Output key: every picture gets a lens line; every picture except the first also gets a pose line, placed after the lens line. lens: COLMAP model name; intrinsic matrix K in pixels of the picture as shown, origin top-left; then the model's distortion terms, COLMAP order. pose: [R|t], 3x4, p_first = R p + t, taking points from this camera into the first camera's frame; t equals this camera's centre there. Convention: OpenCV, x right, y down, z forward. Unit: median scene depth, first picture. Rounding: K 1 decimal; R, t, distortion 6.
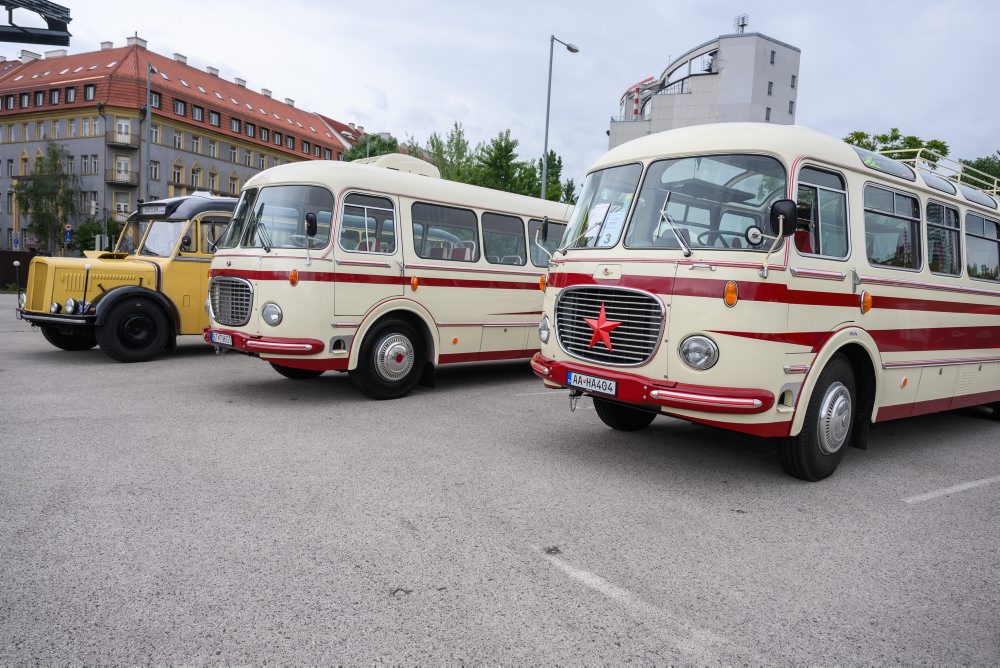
lens RADIAL K [[690.8, 0, 500.0], [0, 690.8, 334.0], [0, 0, 1]] dist [0.000134, -0.000031]
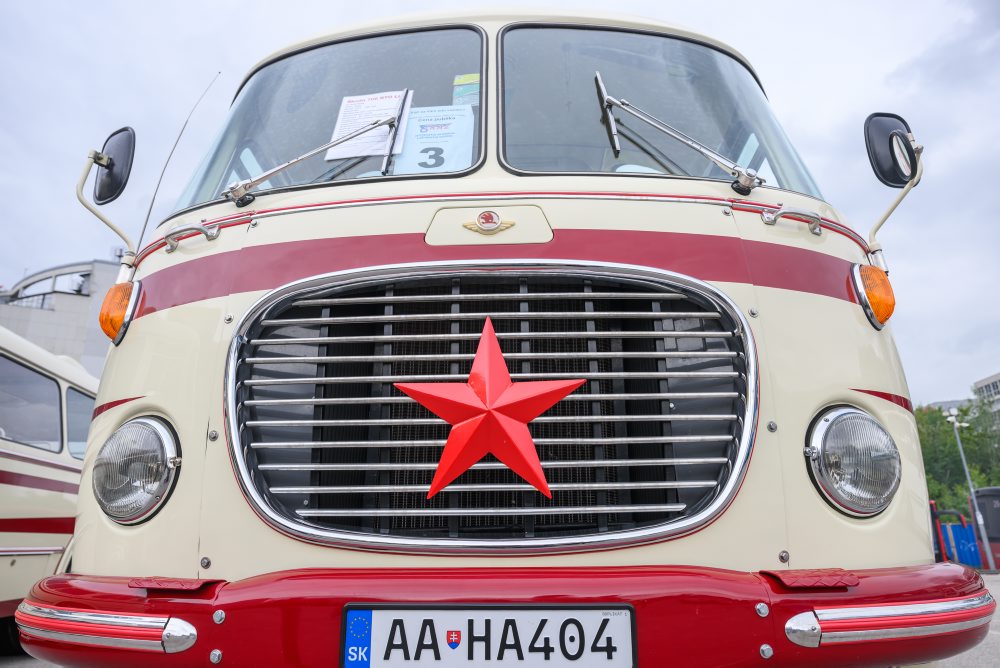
lens RADIAL K [[663.0, 0, 500.0], [0, 663.0, 334.0], [0, 0, 1]] dist [-0.002040, 0.000430]
pose [[0.626272, 0.175660, 0.759557, -0.049985], [0.108927, 0.945012, -0.308362, 0.042348], [-0.771957, 0.275855, 0.572701, 0.831634]]
